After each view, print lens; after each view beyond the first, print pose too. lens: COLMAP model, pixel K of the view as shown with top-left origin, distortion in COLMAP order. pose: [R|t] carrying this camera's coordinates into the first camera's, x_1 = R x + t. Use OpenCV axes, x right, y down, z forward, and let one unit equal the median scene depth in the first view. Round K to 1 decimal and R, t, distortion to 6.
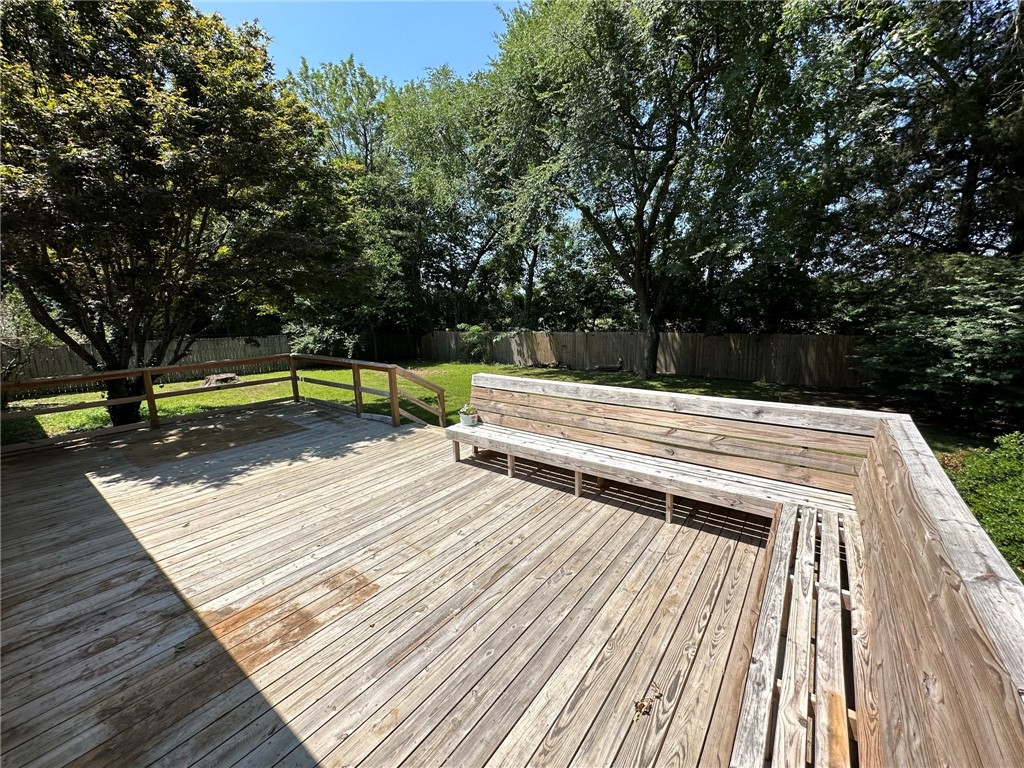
lens RADIAL K [[409.6, 0, 511.8], [0, 409.6, 384.5], [0, 0, 1]] dist [-0.002916, 0.000961]
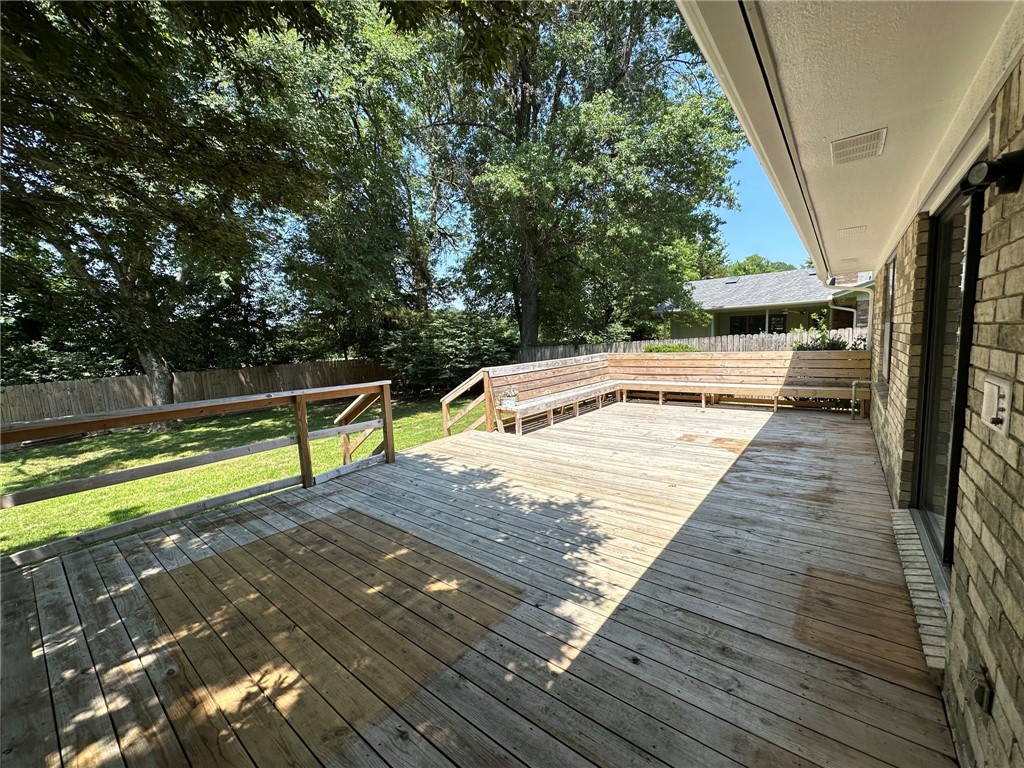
lens RADIAL K [[409.6, 0, 512.0], [0, 409.6, 385.9], [0, 0, 1]] dist [-0.002916, 0.000961]
pose [[0.036215, -0.097875, 0.994540, -1.387333], [0.219379, 0.971696, 0.087638, -0.071031], [-0.974967, 0.215007, 0.056662, 0.971385]]
